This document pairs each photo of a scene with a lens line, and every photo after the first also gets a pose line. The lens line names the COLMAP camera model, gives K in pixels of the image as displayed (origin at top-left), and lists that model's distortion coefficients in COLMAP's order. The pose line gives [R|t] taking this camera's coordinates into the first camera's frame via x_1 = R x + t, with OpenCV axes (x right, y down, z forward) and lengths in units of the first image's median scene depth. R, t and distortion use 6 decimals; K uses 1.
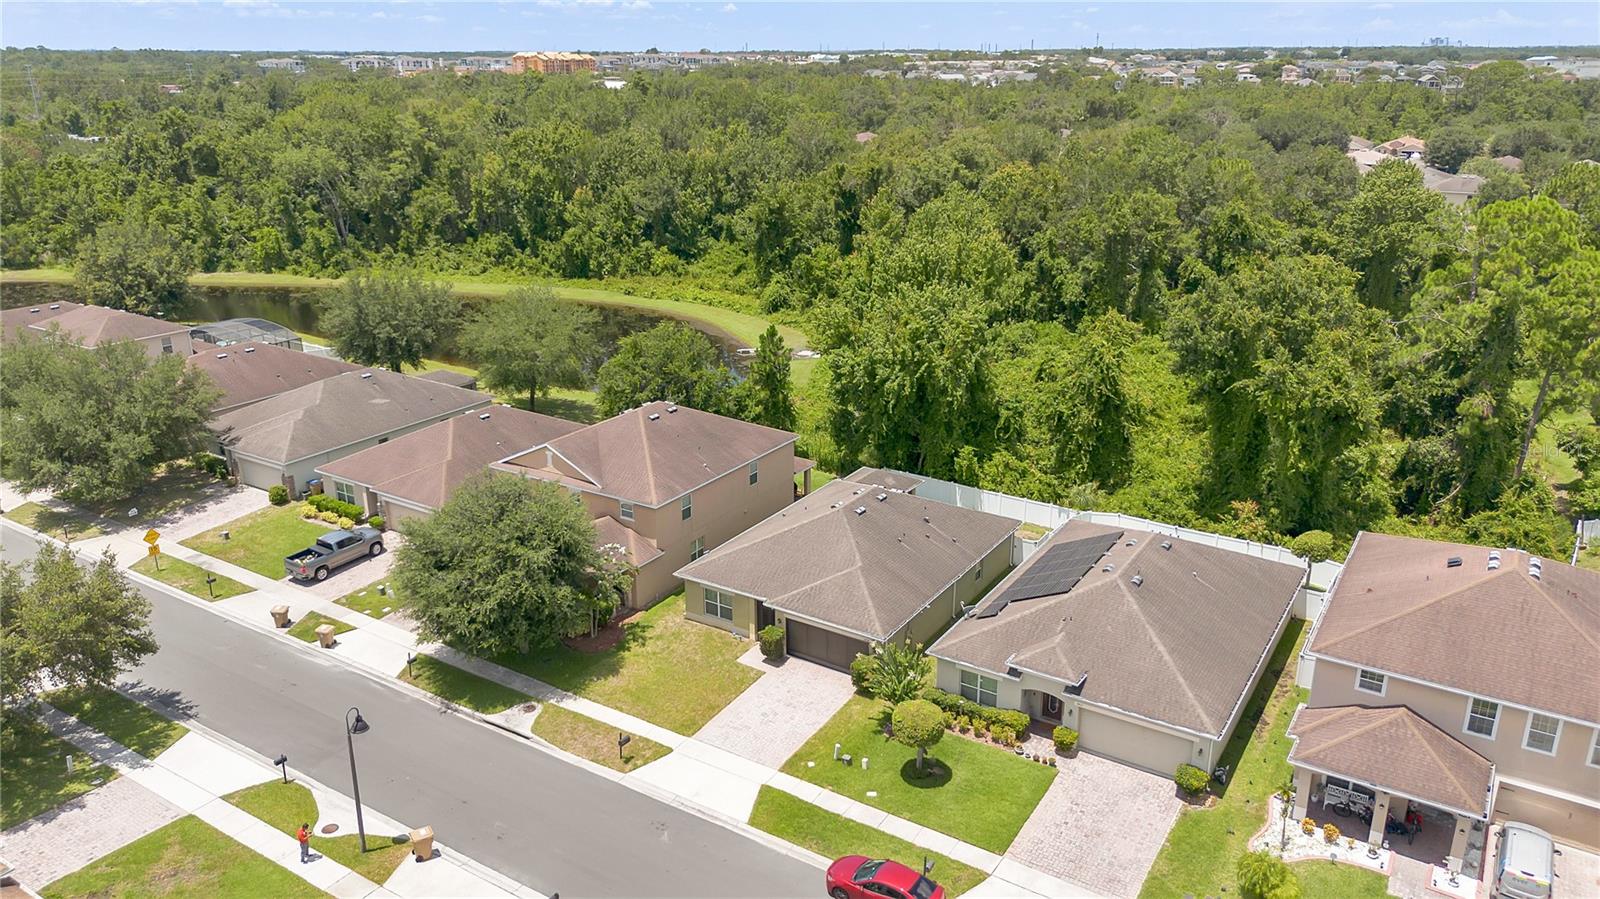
lens RADIAL K [[1145.7, 0, 800.0], [0, 1145.7, 449.5], [0, 0, 1]] dist [0.059190, -0.080601]
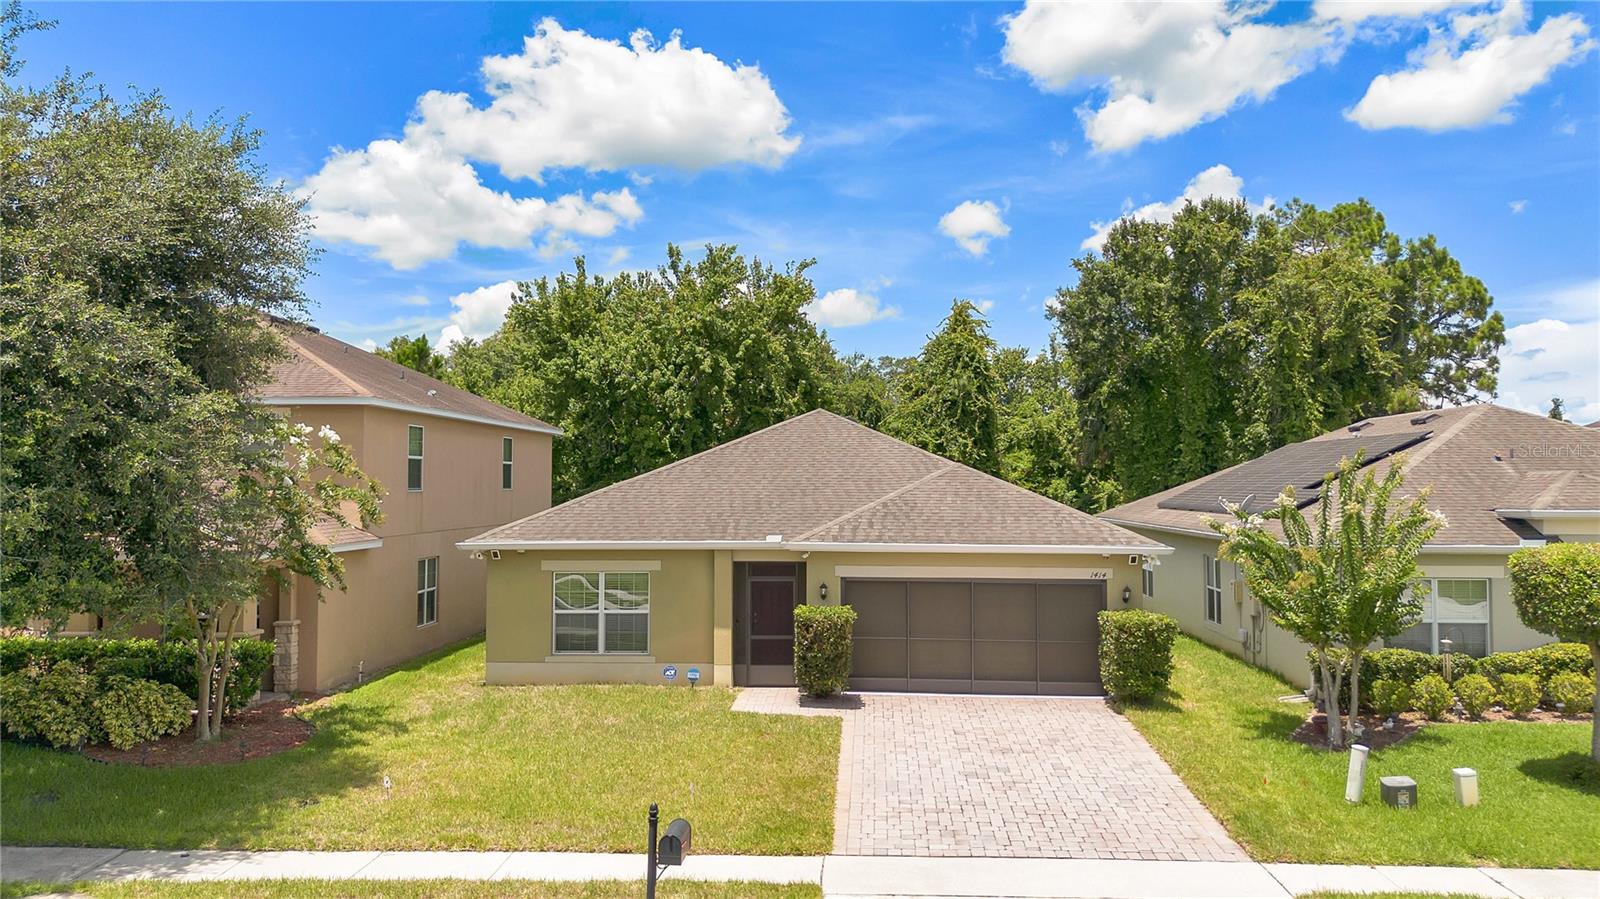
lens RADIAL K [[1145.7, 0, 800.0], [0, 1145.7, 449.5], [0, 0, 1]] dist [0.059190, -0.080601]
pose [[0.874556, 0.023632, 0.484349, -0.216174], [0.155907, 0.932079, -0.326989, 0.241136], [-0.459179, 0.361484, 0.811471, 0.736910]]
